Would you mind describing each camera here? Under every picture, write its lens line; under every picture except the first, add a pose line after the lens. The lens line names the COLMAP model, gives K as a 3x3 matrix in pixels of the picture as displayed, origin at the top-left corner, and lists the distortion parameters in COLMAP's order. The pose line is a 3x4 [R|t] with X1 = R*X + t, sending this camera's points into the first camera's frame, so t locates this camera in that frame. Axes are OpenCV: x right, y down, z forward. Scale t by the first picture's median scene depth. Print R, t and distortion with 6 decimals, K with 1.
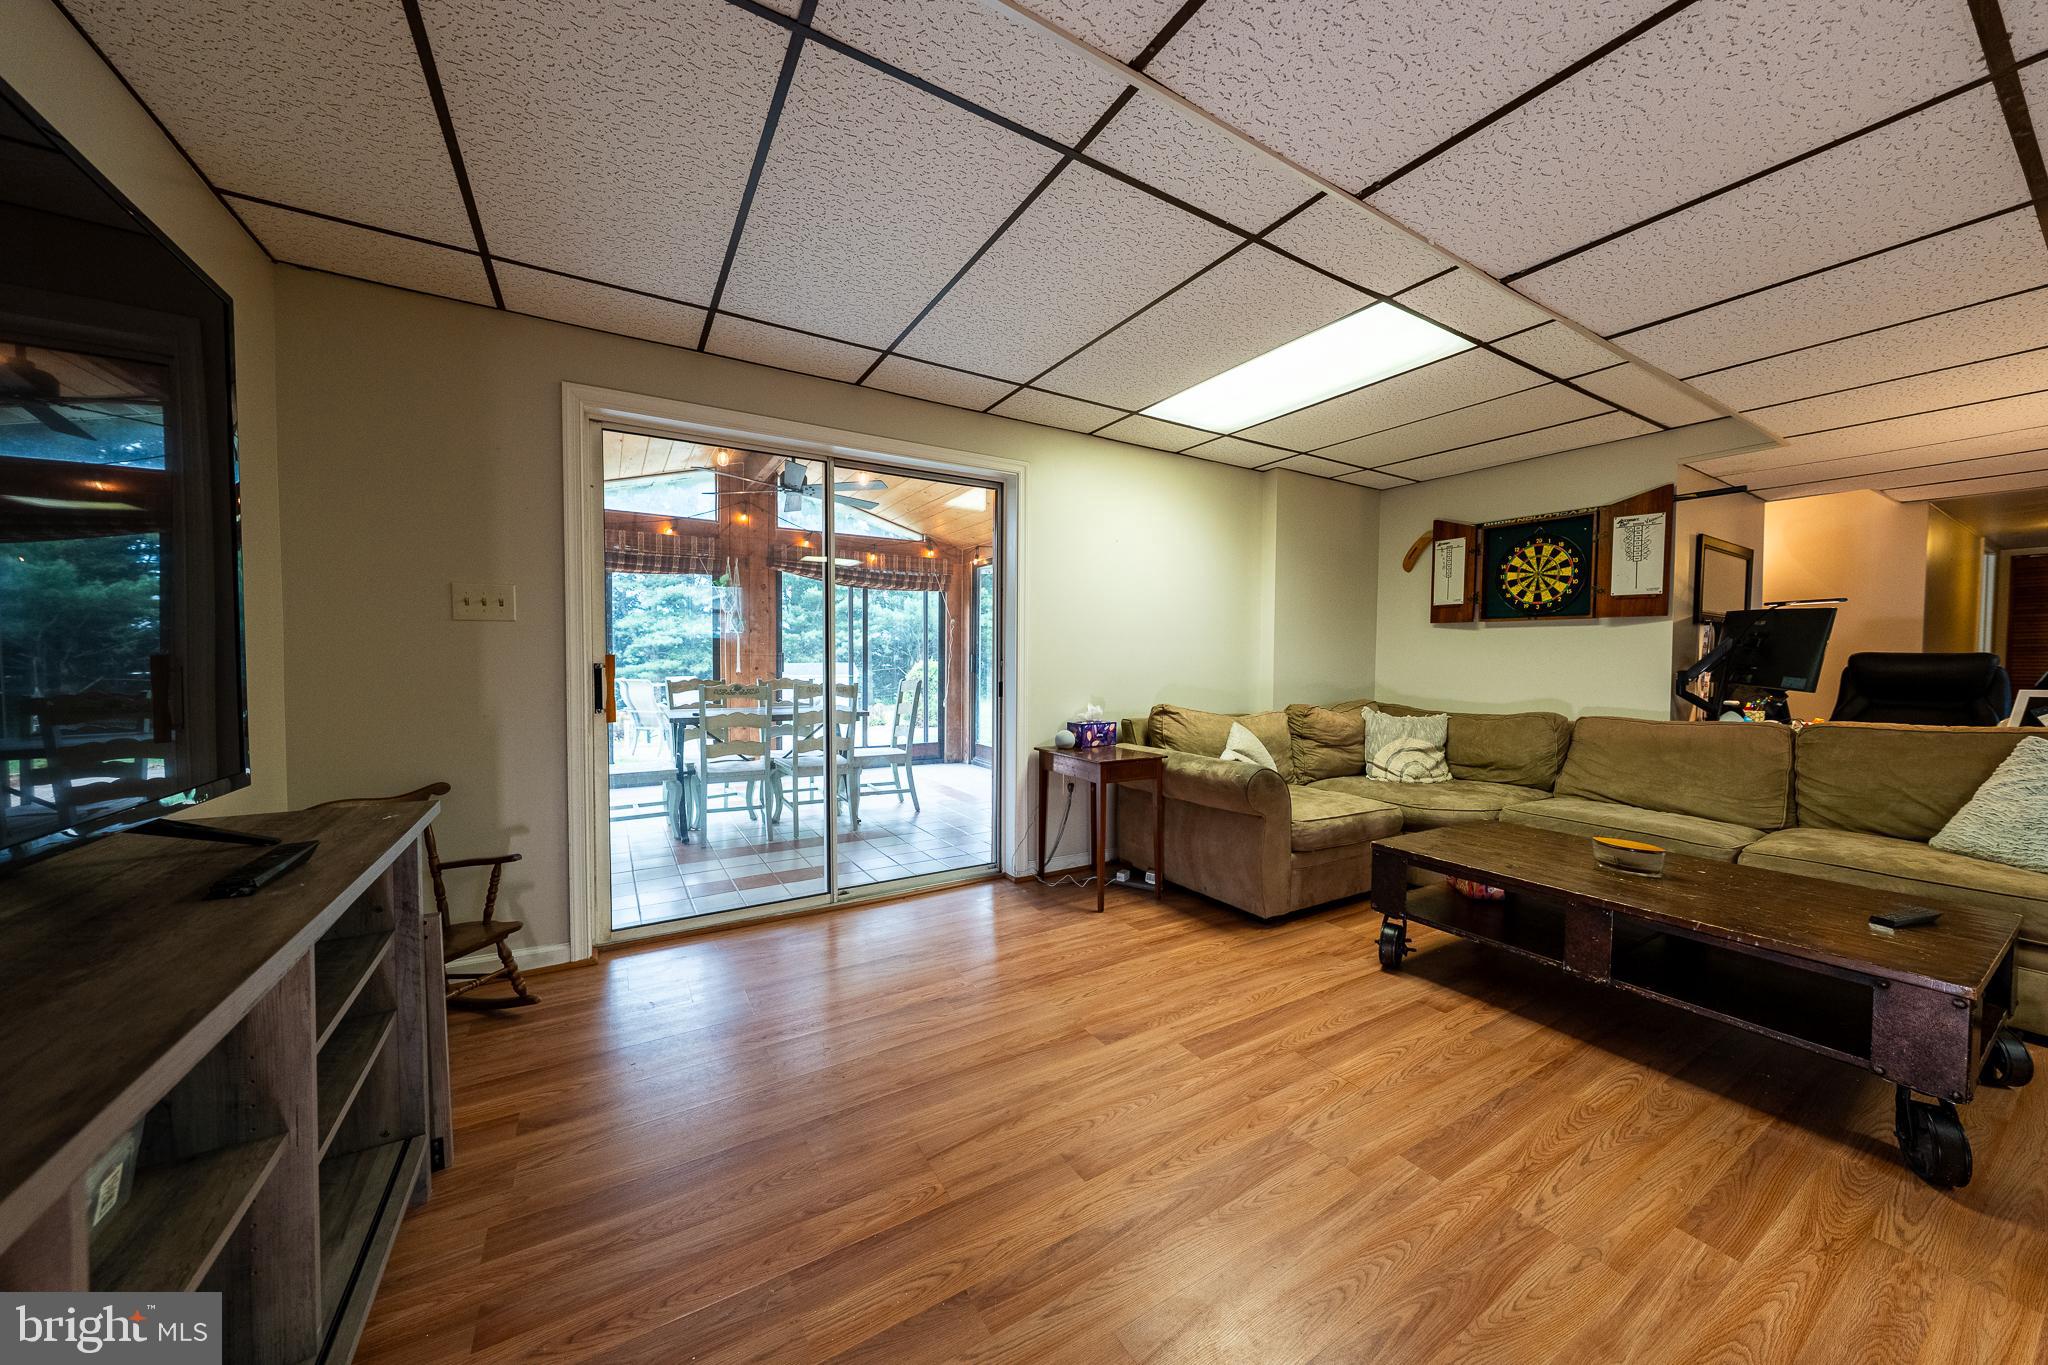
lens RADIAL K [[692.9, 0, 1029.1], [0, 692.9, 681.5], [0, 0, 1]] dist [-0.000630, 0.001071]
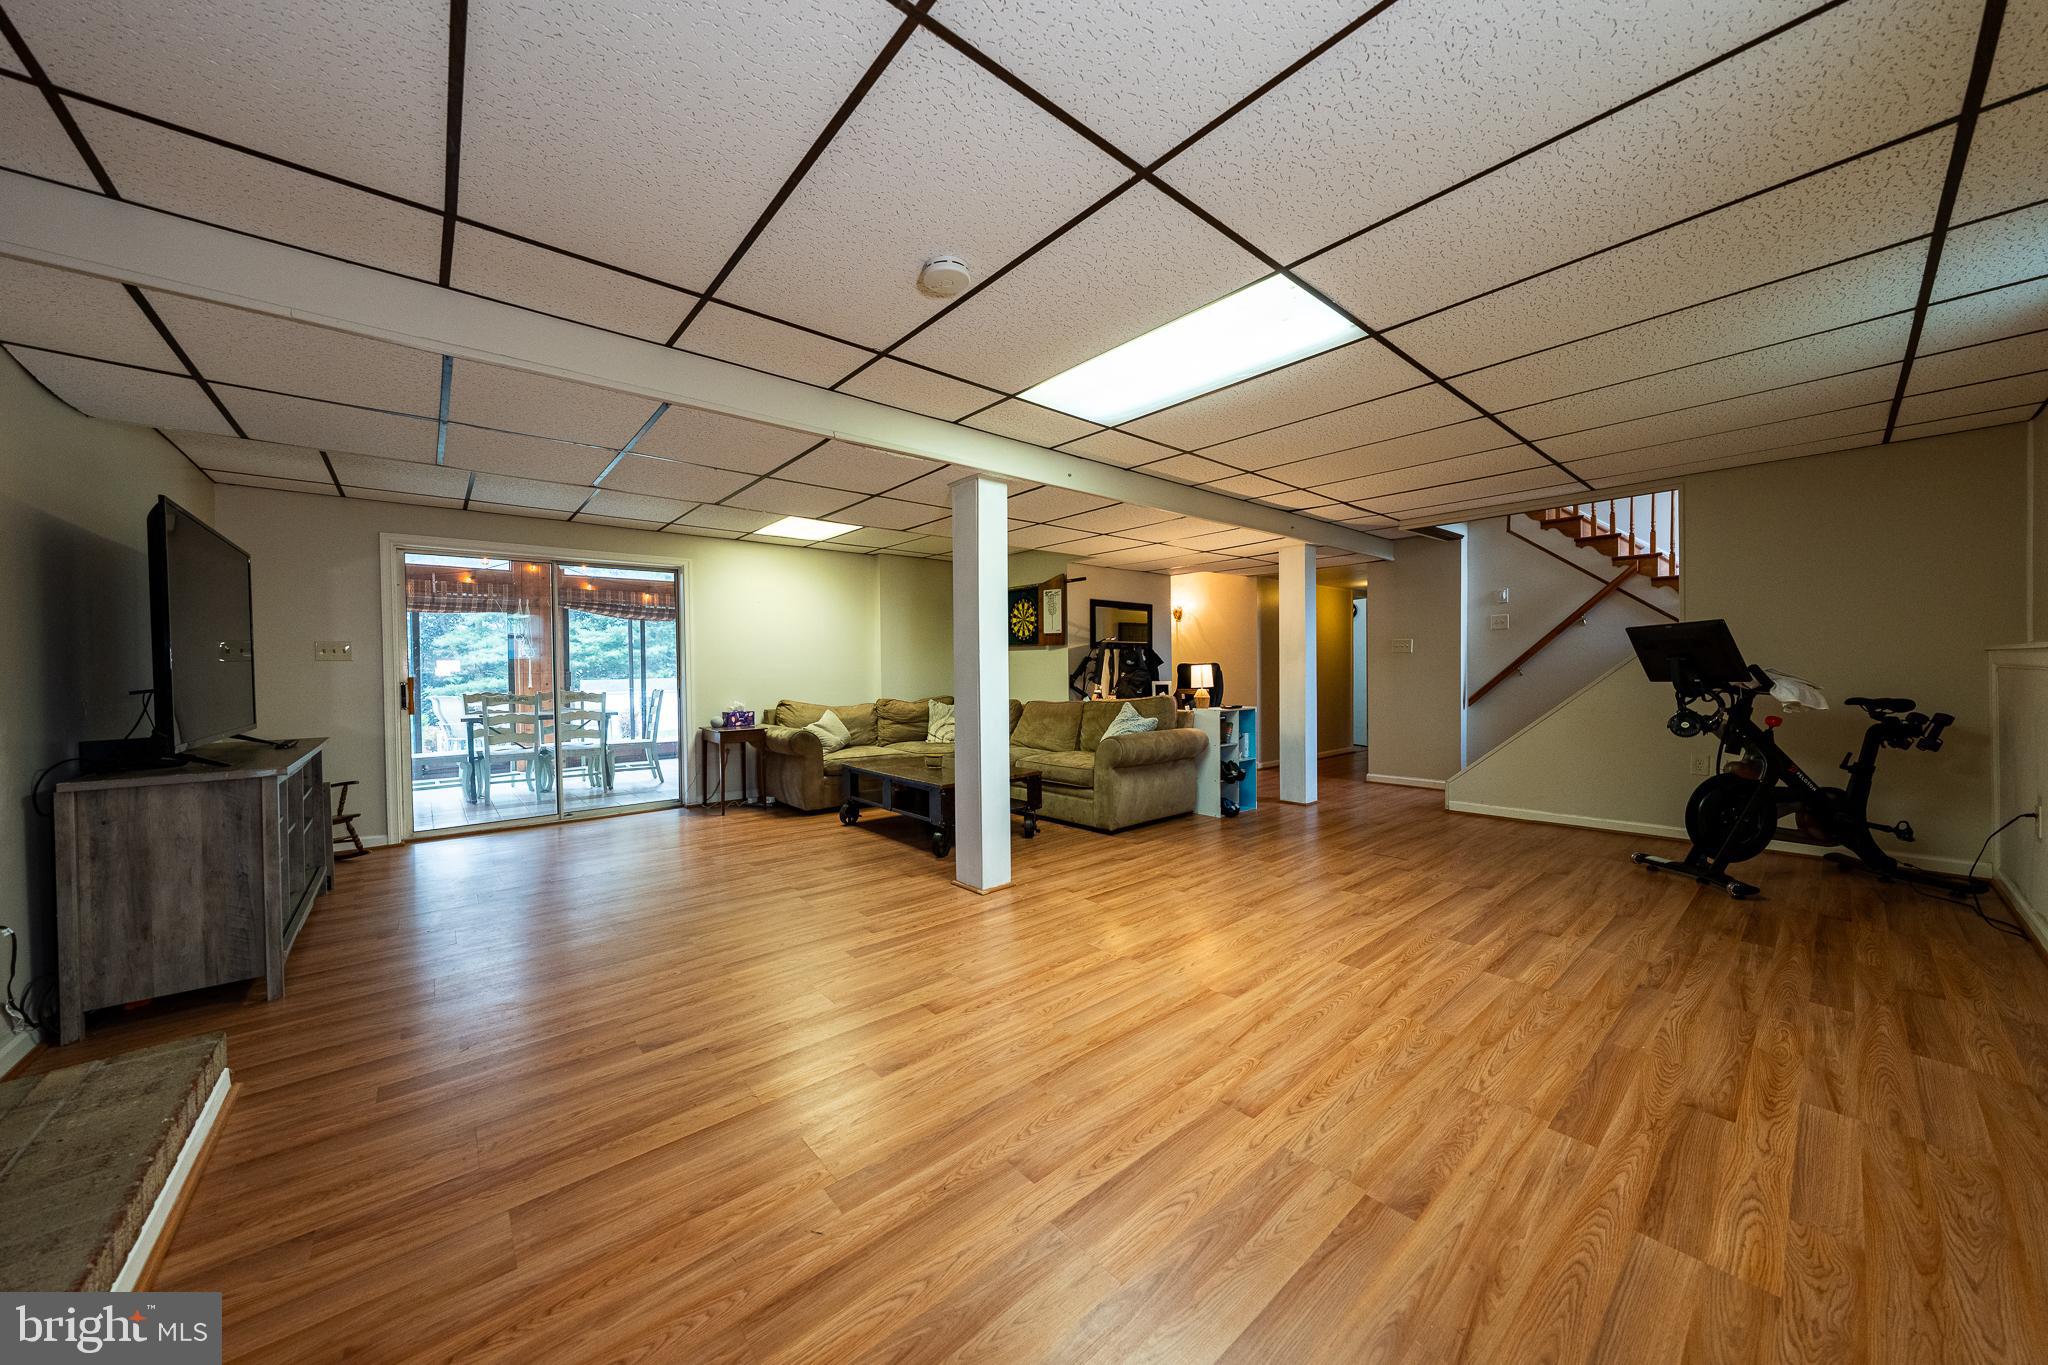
lens RADIAL K [[692.9, 0, 1017.4], [0, 692.9, 675.7], [0, 0, 1]] dist [-0.000630, 0.001071]
pose [[0.986734, -0.017261, 0.161428, 0.444818], [0.021006, 0.999548, -0.021520, 0.020319], [-0.160984, 0.024625, 0.986650, -0.697847]]
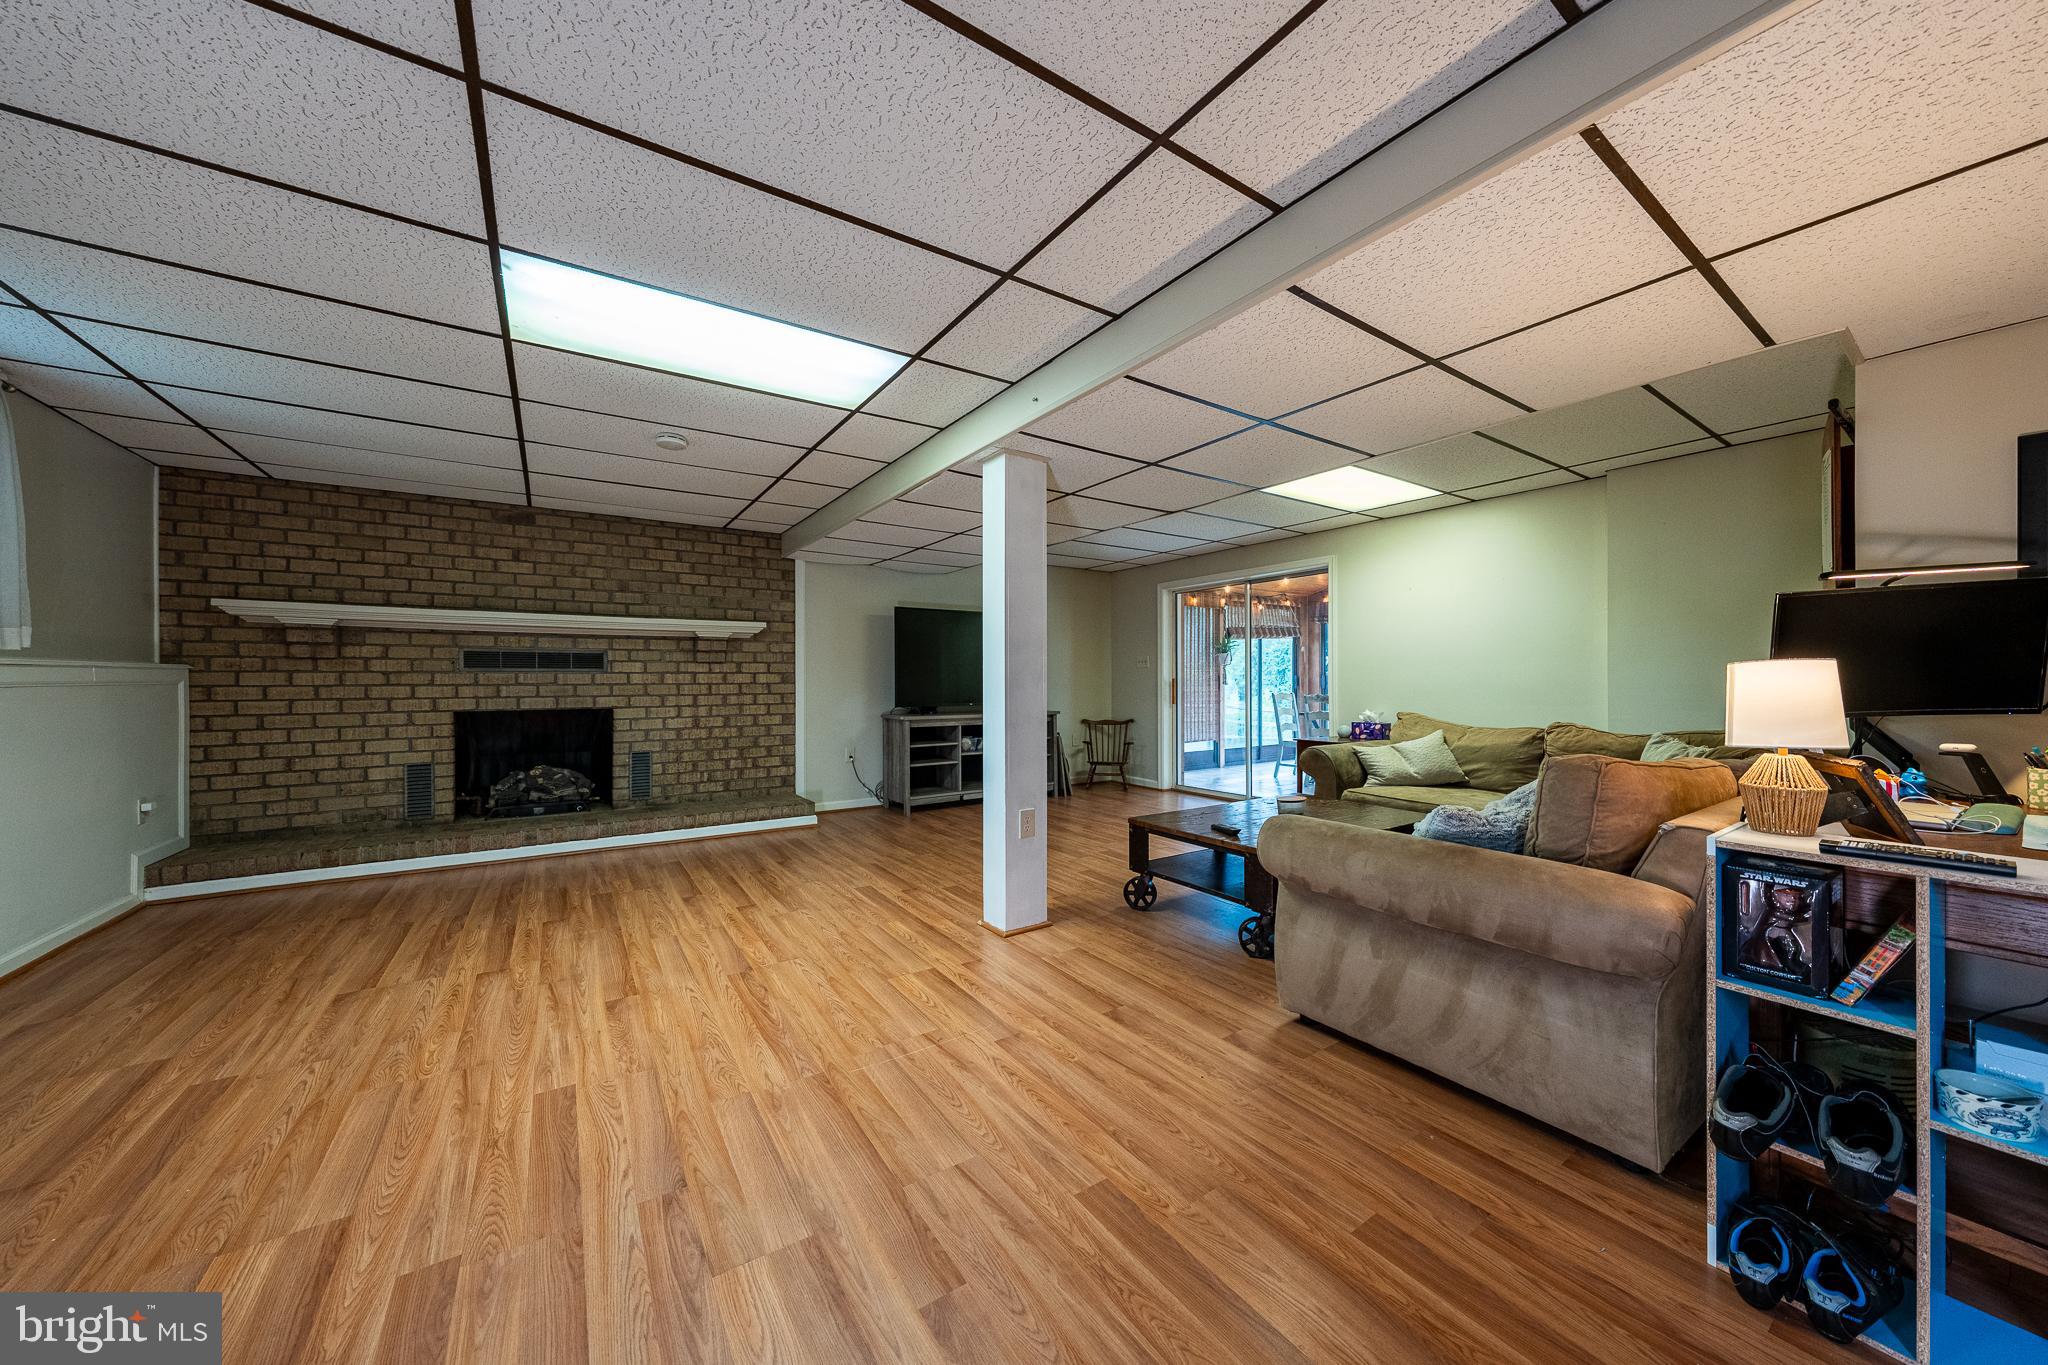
lens RADIAL K [[692.9, 0, 1021.9], [0, 692.9, 677.4], [0, 0, 1]] dist [-0.000630, 0.001071]
pose [[0.057282, -0.006755, -0.998335, 1.359389], [-0.029333, 0.999534, -0.008447, -0.000820], [0.997927, 0.029768, 0.057057, 0.198056]]
